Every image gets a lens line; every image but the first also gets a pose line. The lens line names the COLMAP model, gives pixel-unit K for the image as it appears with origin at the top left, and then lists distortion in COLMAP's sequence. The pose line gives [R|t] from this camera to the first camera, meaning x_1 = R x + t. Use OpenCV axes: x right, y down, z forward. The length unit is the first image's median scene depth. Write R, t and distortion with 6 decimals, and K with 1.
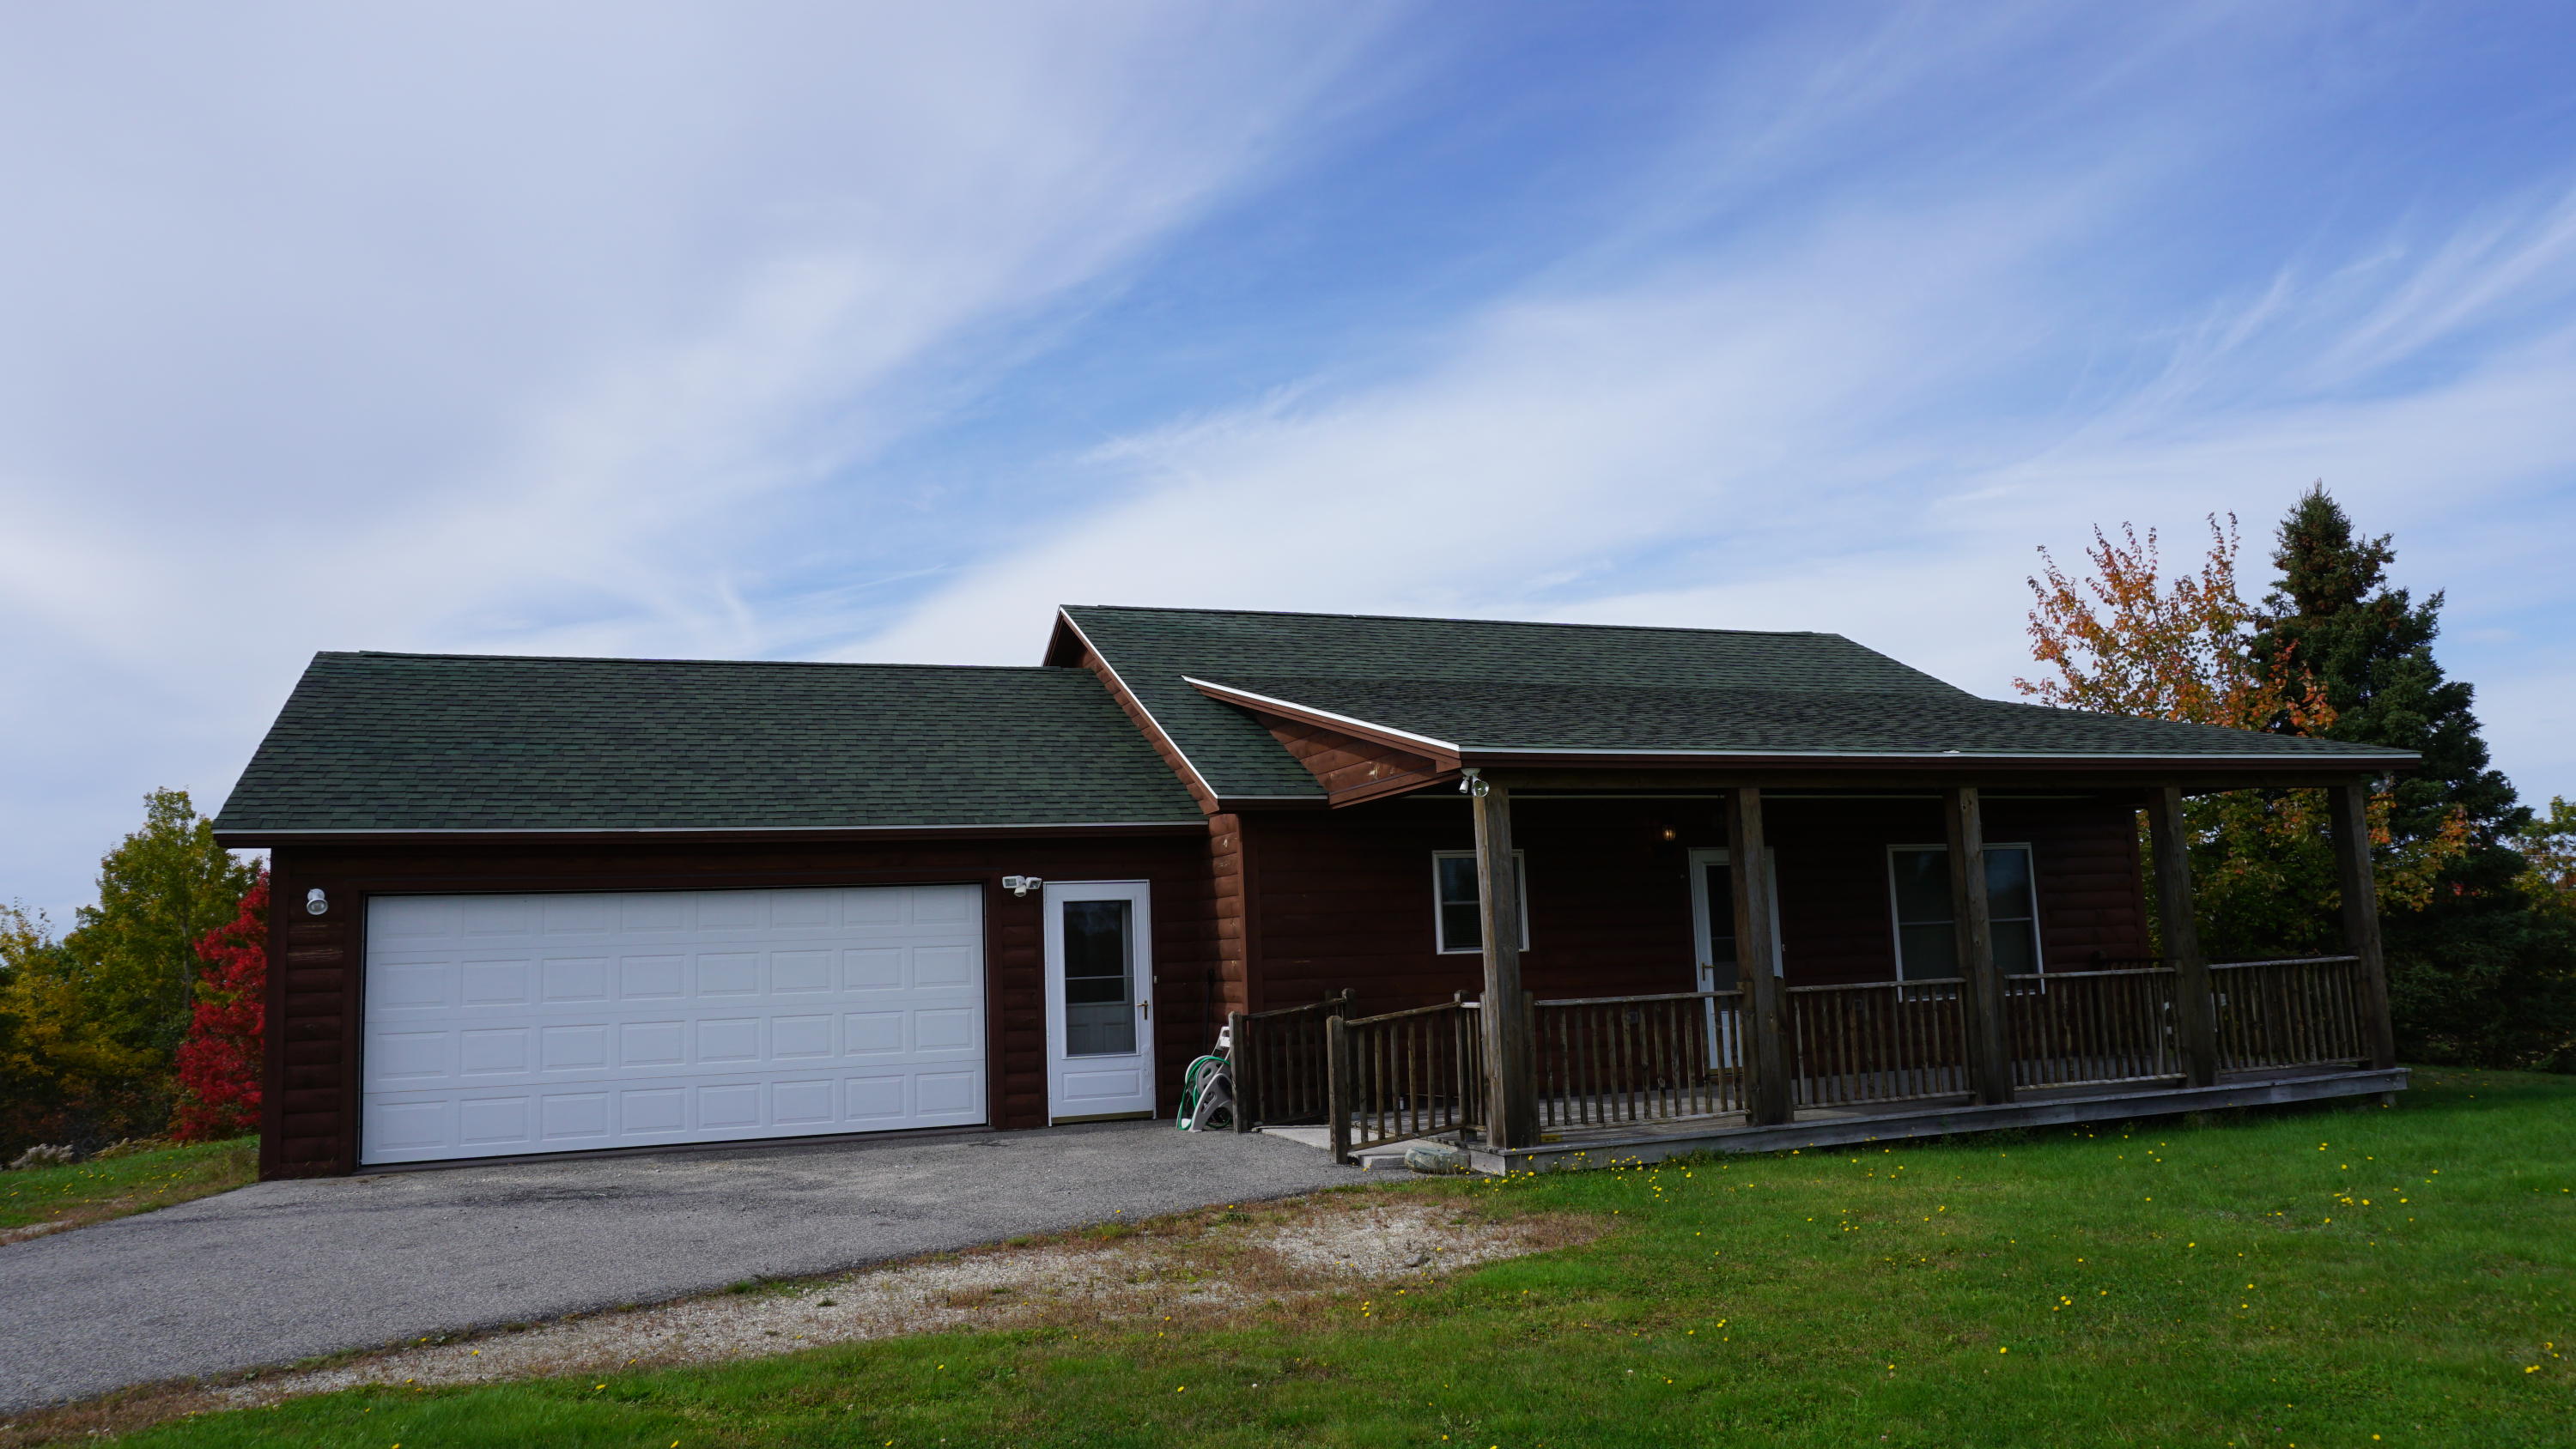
lens RADIAL K [[1683.1, 0, 1288.0], [0, 1683.1, 724.5], [0, 0, 1]] dist [-0.044397, 0.021847]
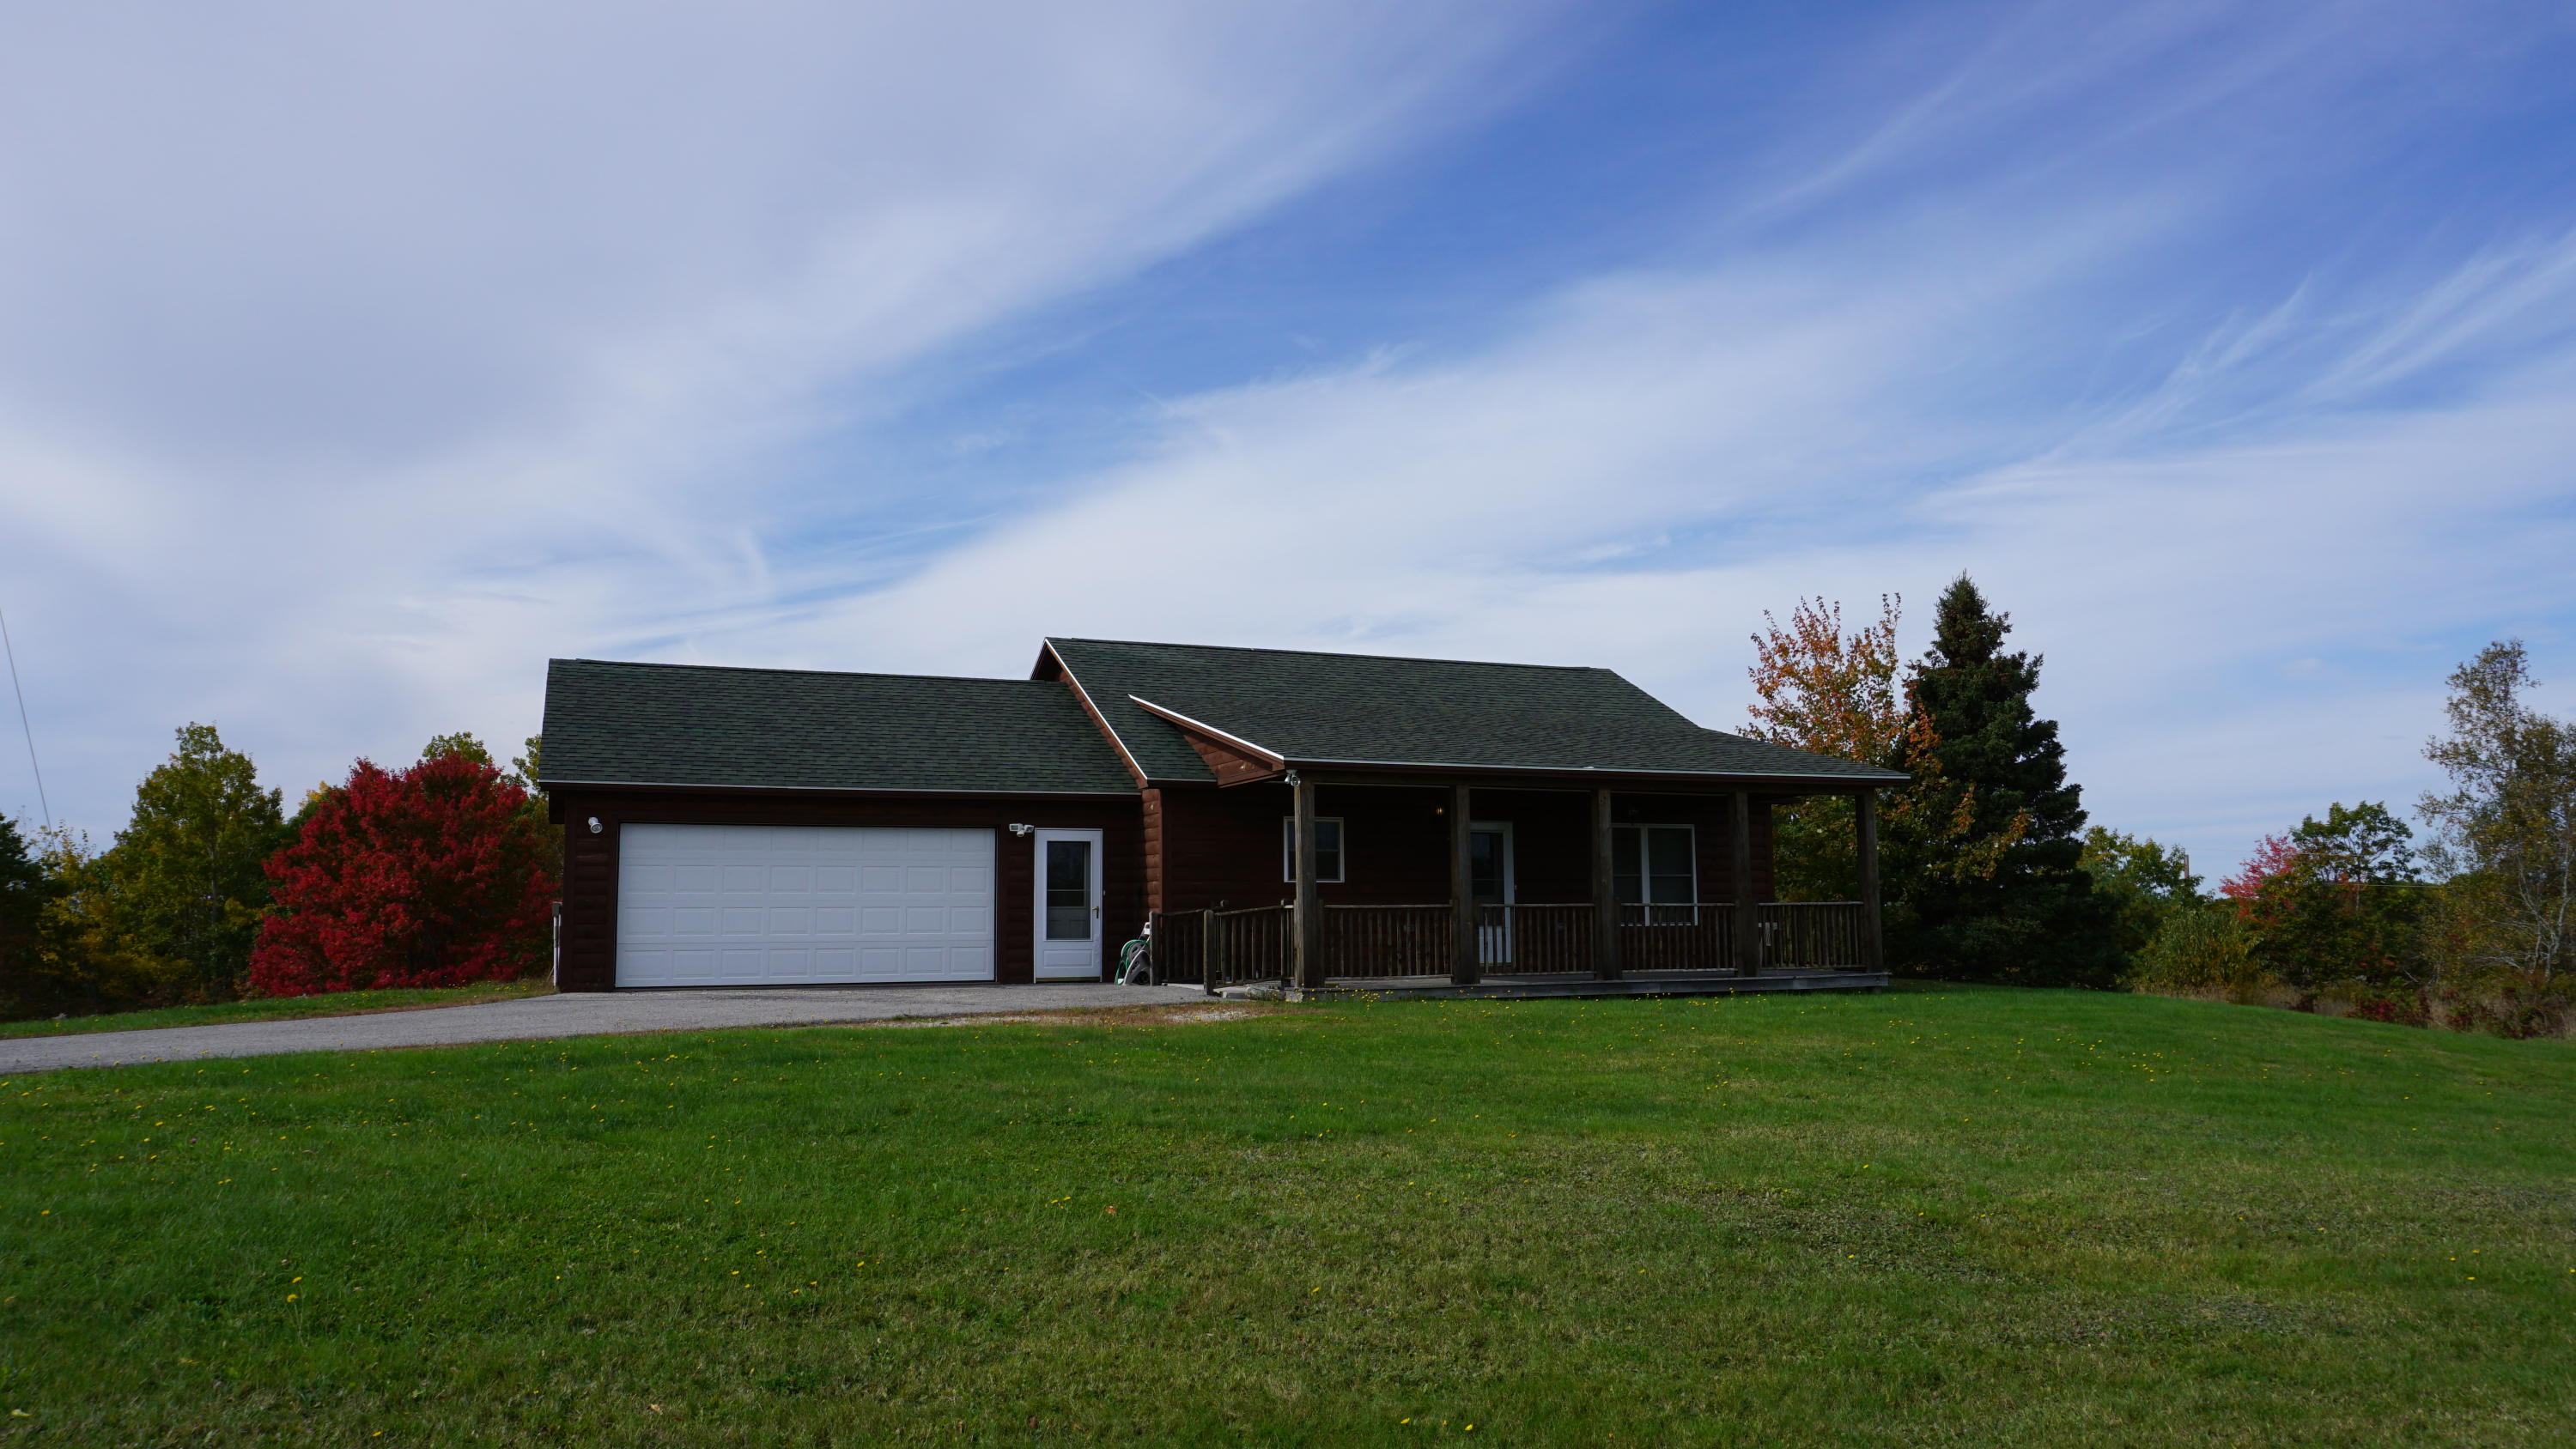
lens RADIAL K [[1683.1, 0, 1288.0], [0, 1683.1, 724.5], [0, 0, 1]] dist [-0.044397, 0.021847]
pose [[0.998964, 0.034543, 0.029639, 0.038767], [-0.035168, 0.999164, 0.020855, -0.041993], [-0.028894, -0.021876, 0.999343, -0.547845]]
